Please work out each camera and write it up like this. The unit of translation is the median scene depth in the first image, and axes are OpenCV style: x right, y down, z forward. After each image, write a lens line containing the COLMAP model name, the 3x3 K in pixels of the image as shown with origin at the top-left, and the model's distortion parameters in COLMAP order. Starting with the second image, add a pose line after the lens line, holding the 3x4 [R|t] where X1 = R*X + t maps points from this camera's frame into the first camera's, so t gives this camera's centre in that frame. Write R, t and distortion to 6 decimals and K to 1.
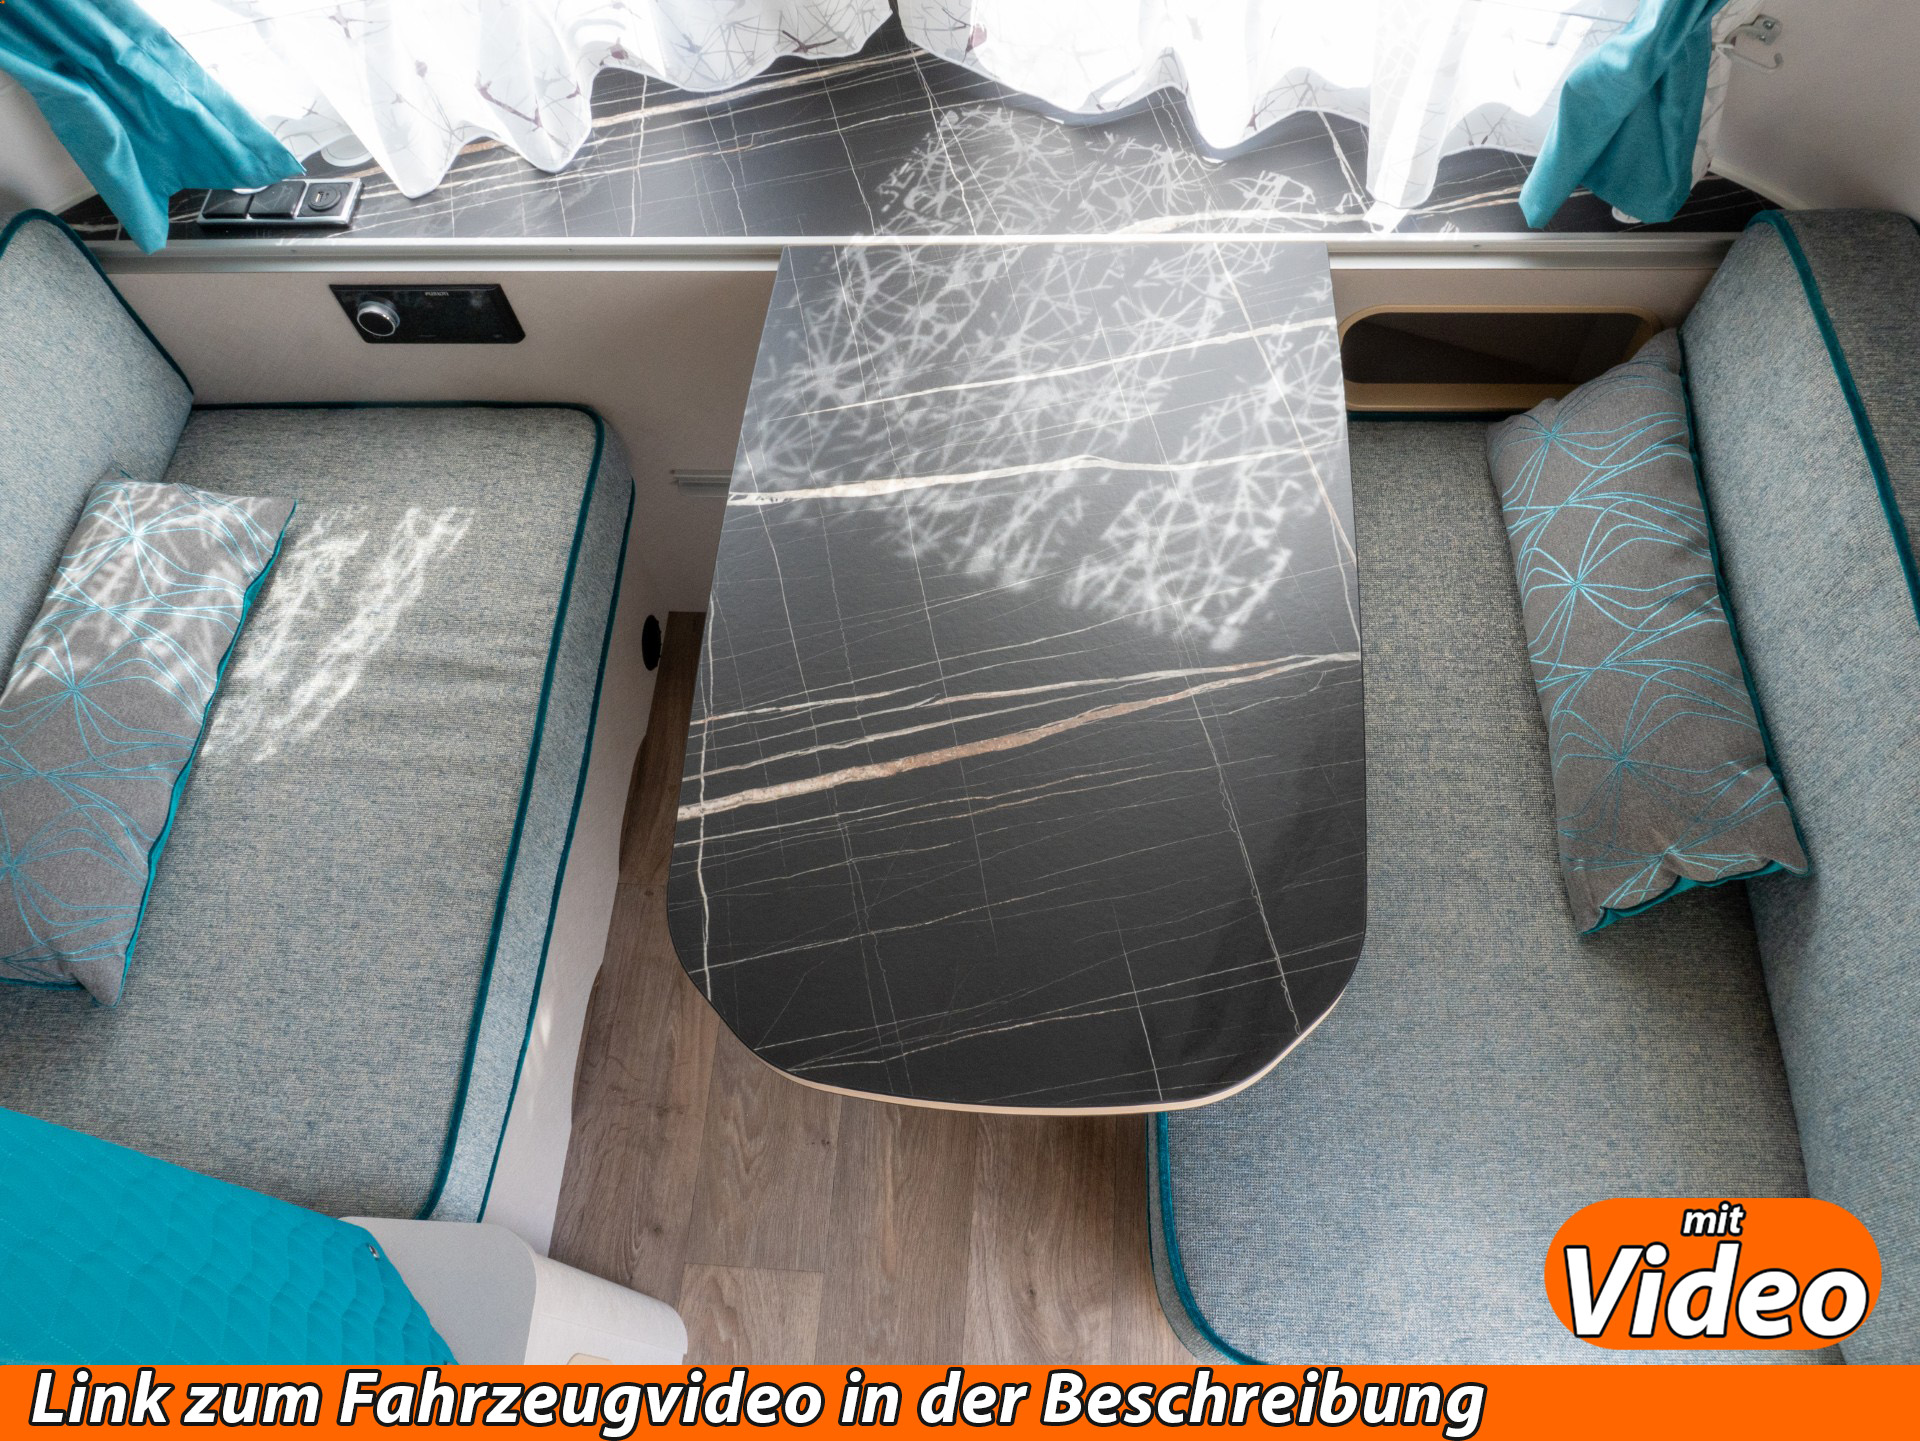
lens RADIAL K [[1447.3, 0, 961.7], [0, 1447.3, 724.0], [0, 0, 1]] dist [-0.007451, -0.009731]
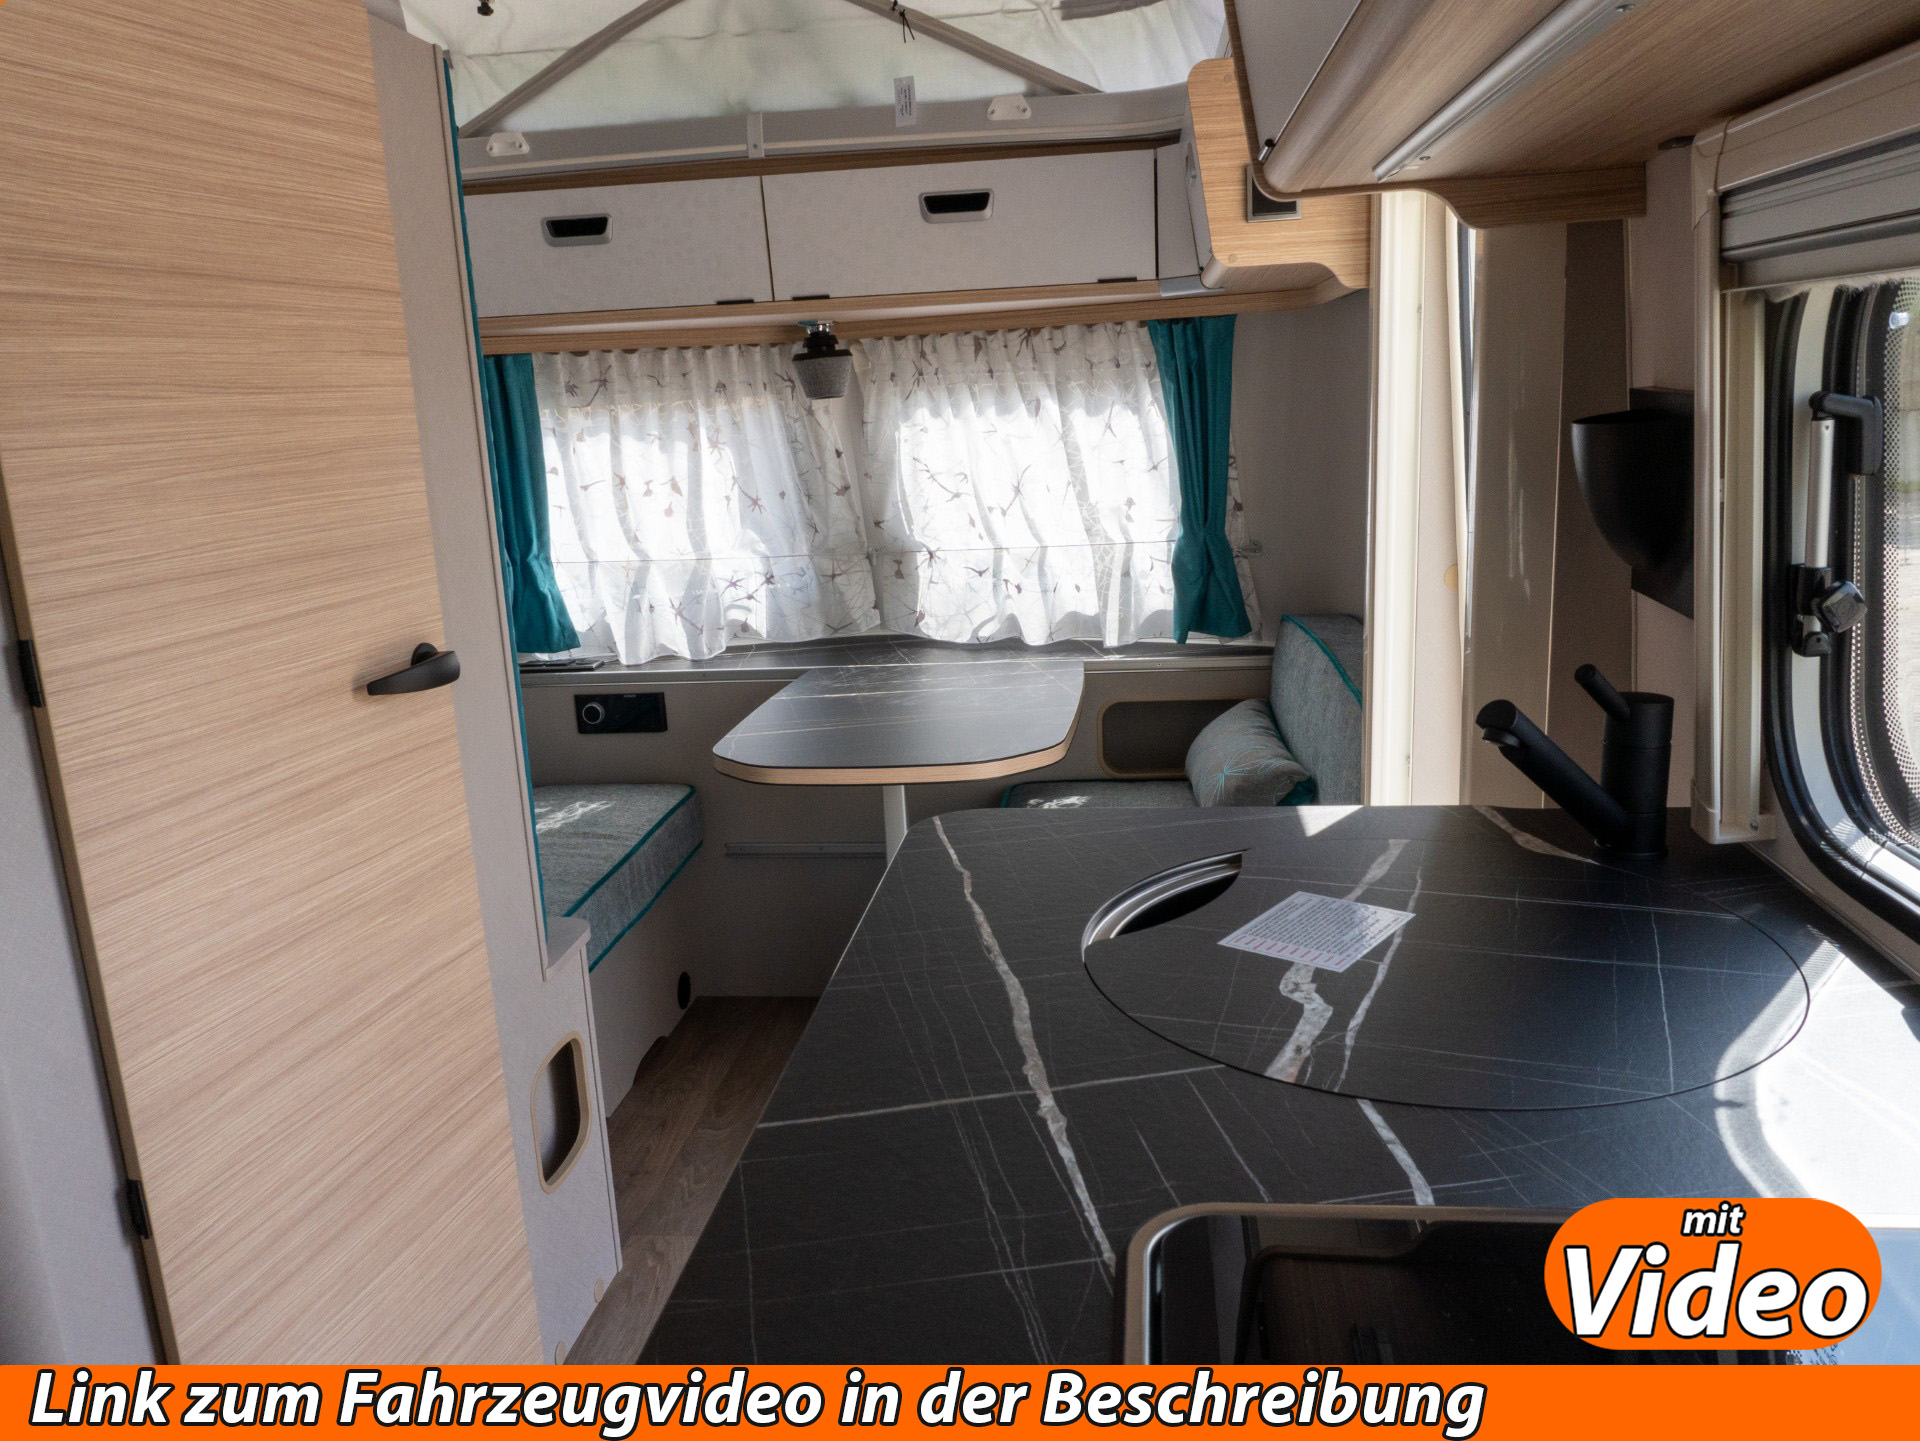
lens RADIAL K [[1447.3, 0, 953.0], [0, 1447.3, 721.7], [0, 0, 1]] dist [-0.007451, -0.009731]
pose [[0.998110, 0.042963, -0.043935, 0.155017], [-0.061299, 0.646074, -0.760809, 1.195367], [-0.004301, 0.762064, 0.647487, -0.224589]]
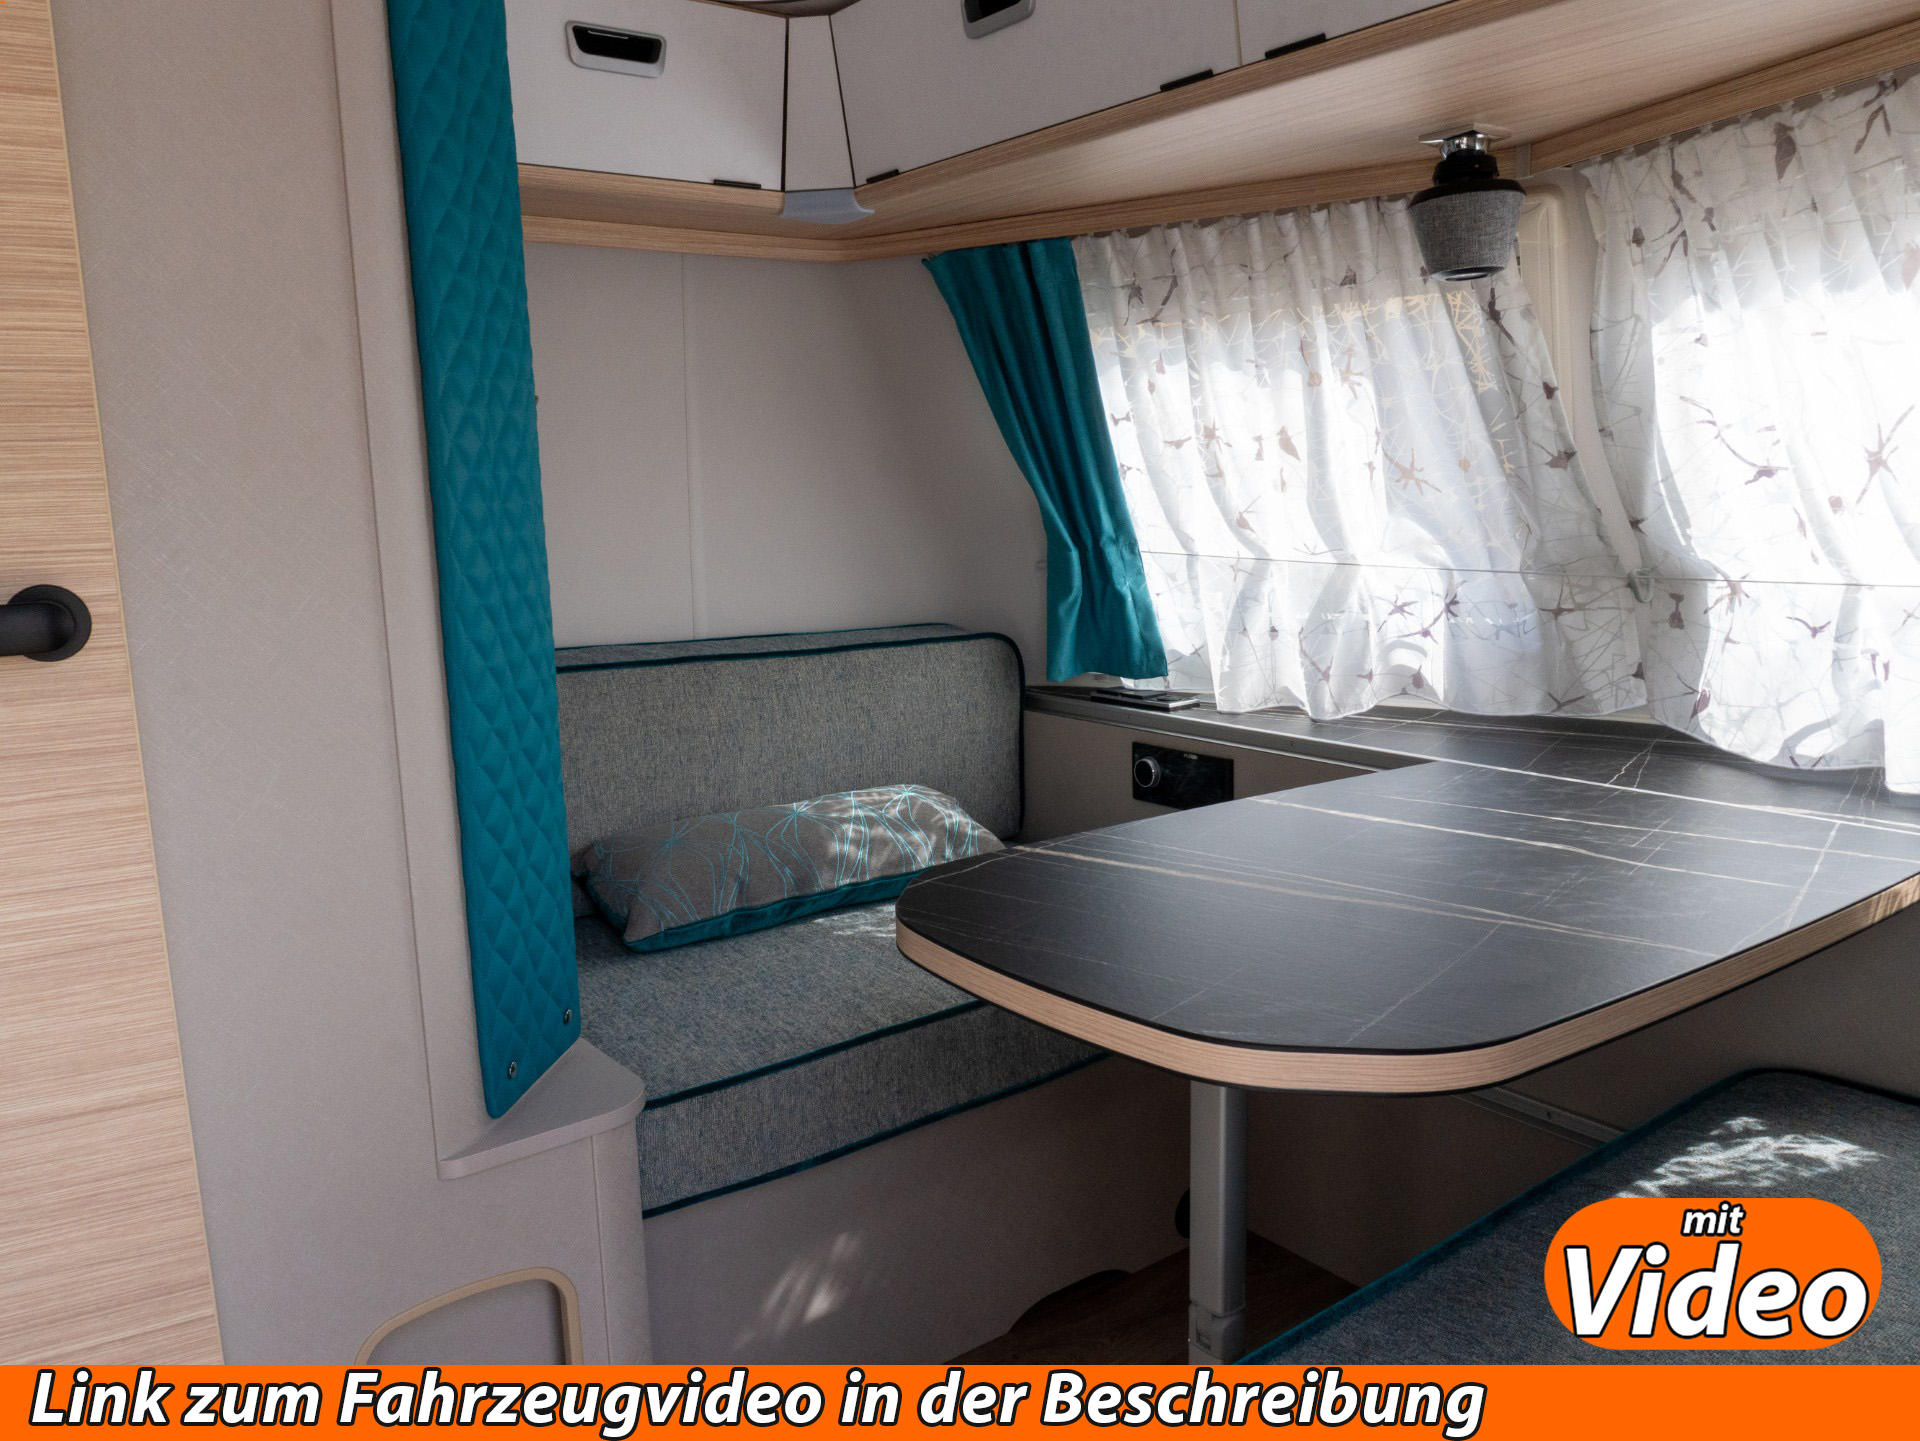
lens RADIAL K [[1447.3, 0, 971.5], [0, 1447.3, 719.8], [0, 0, 1]] dist [-0.007451, -0.009731]
pose [[0.661333, 0.186526, -0.726530, 0.449278], [-0.677889, 0.563257, -0.472449, 0.436440], [0.321100, 0.804953, 0.498945, 0.280452]]
